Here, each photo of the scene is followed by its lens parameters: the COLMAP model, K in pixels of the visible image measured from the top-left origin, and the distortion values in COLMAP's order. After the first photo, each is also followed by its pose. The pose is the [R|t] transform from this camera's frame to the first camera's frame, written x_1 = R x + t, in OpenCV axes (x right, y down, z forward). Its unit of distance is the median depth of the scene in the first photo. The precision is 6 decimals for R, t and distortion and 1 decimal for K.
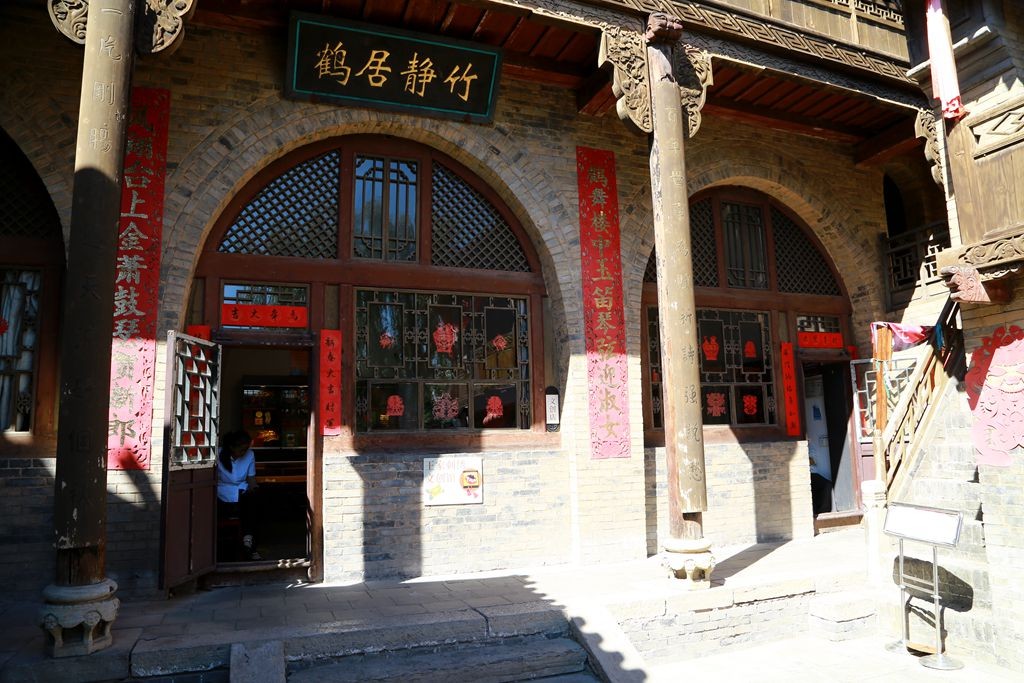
lens RADIAL K [[680.3, 0, 513.6], [0, 680.3, 347.1], [0, 0, 1]] dist [-0.116729, 0.057256]
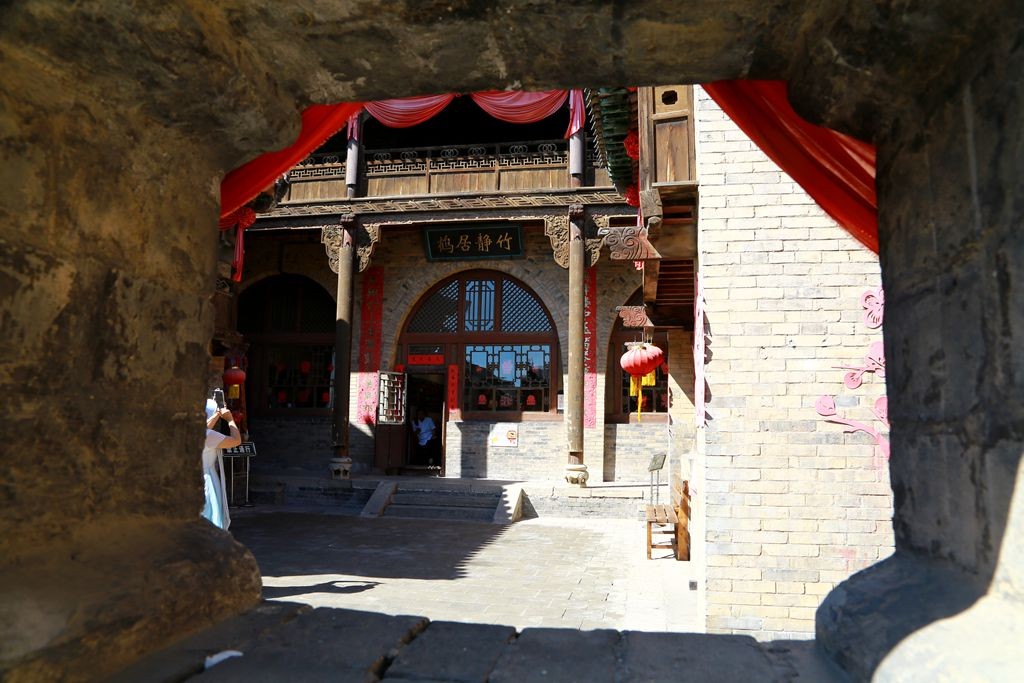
lens RADIAL K [[680.3, 0, 513.6], [0, 680.3, 347.1], [0, 0, 1]] dist [-0.116729, 0.057256]
pose [[0.858789, -0.026102, -0.511663, 1.046994], [0.037078, 0.999249, 0.011258, -0.102763], [0.510985, -0.028640, 0.859112, -0.813362]]
